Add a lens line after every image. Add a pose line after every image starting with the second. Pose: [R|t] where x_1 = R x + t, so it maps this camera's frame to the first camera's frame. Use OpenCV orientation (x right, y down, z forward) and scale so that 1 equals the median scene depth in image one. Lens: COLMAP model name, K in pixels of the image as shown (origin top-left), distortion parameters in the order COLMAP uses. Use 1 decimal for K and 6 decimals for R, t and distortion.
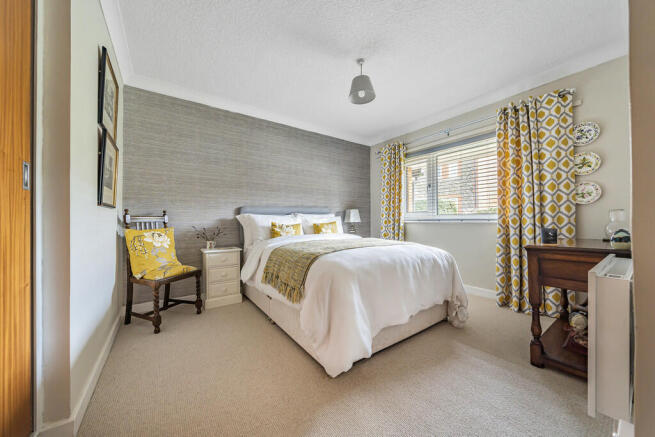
lens RADIAL K [[234.9, 0, 327.5], [0, 234.9, 218.5], [0, 0, 1]] dist [-0.000004, 0.000001]
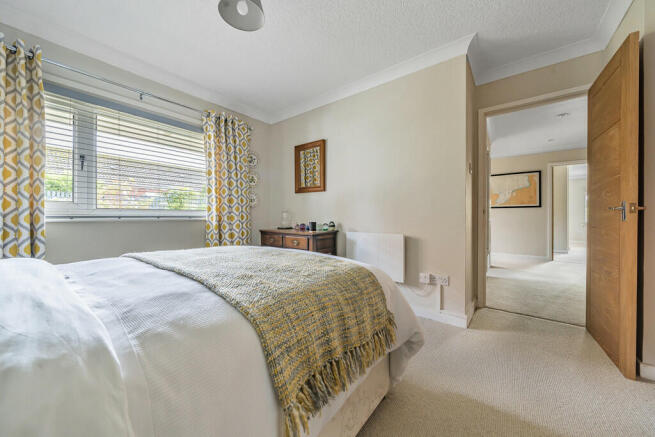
lens RADIAL K [[234.9, 0, 327.5], [0, 234.9, 218.5], [0, 0, 1]] dist [-0.000004, 0.000001]
pose [[-0.286279, -0.007182, 0.958119, -0.398350], [-0.007641, 0.999957, 0.005212, 0.004001], [-0.958116, -0.005829, -0.286322, 0.766102]]
